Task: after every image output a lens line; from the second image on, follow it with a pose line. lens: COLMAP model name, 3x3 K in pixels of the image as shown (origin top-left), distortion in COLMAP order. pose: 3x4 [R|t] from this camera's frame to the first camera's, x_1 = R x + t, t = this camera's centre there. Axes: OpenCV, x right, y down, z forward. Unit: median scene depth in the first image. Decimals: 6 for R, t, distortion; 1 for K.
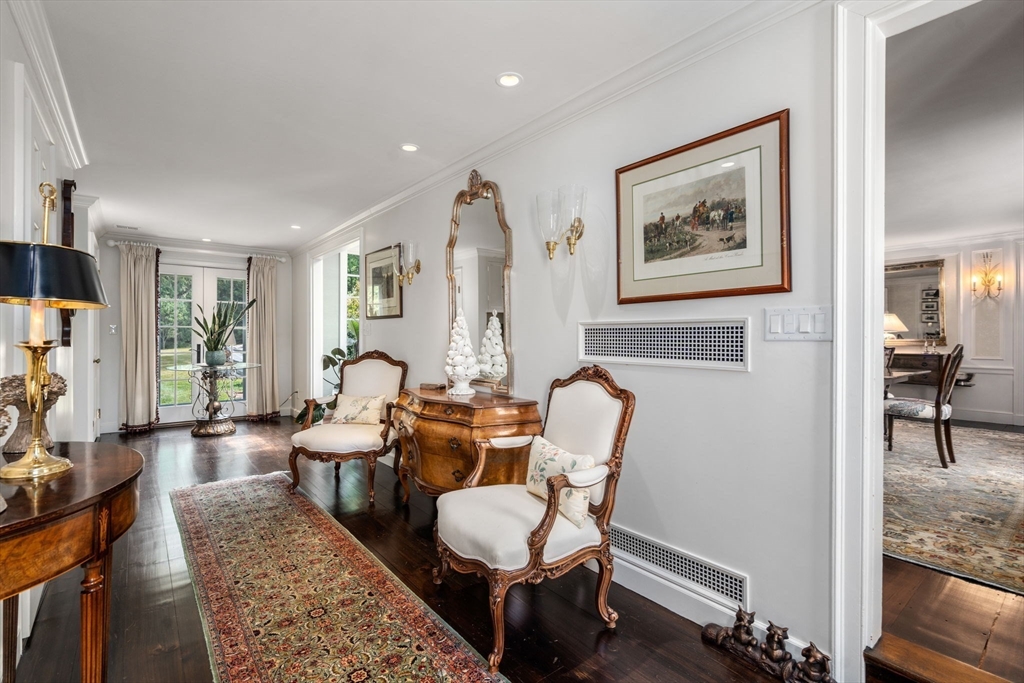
lens RADIAL K [[470.2, 0, 510.4], [0, 470.2, 342.8], [0, 0, 1]] dist [0.002386, 0.000233]
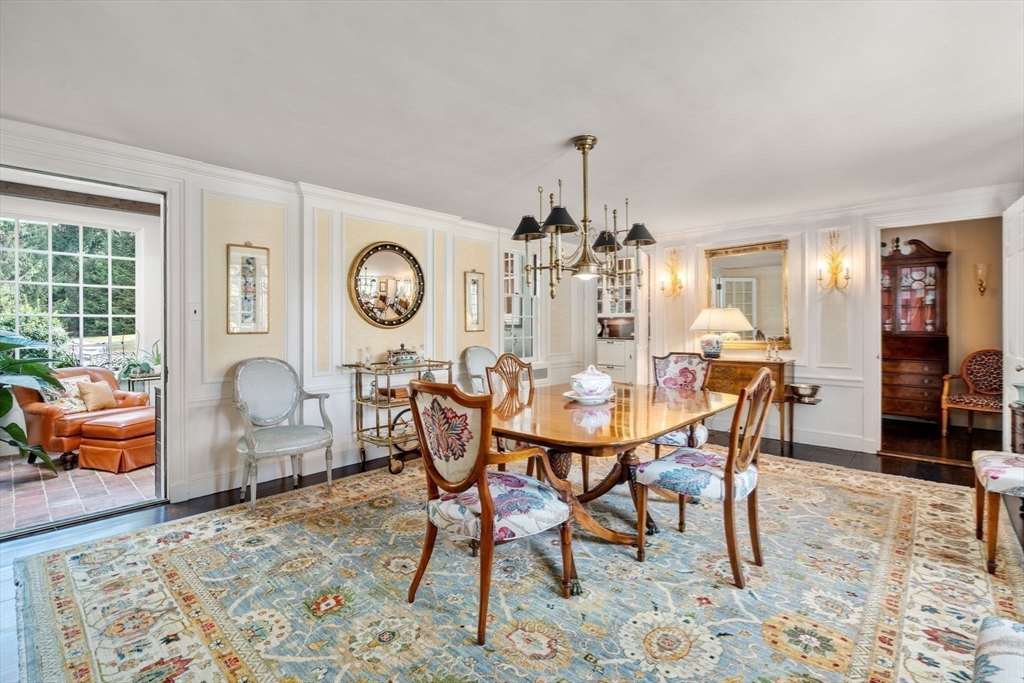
lens RADIAL K [[470.2, 0, 512.9], [0, 470.2, 333.6], [0, 0, 1]] dist [0.002386, 0.000233]
pose [[0.988428, -0.009732, 0.151380, 0.361614], [0.009186, 0.999949, 0.004303, -0.029118], [-0.151414, -0.002862, 0.988466, 0.305321]]
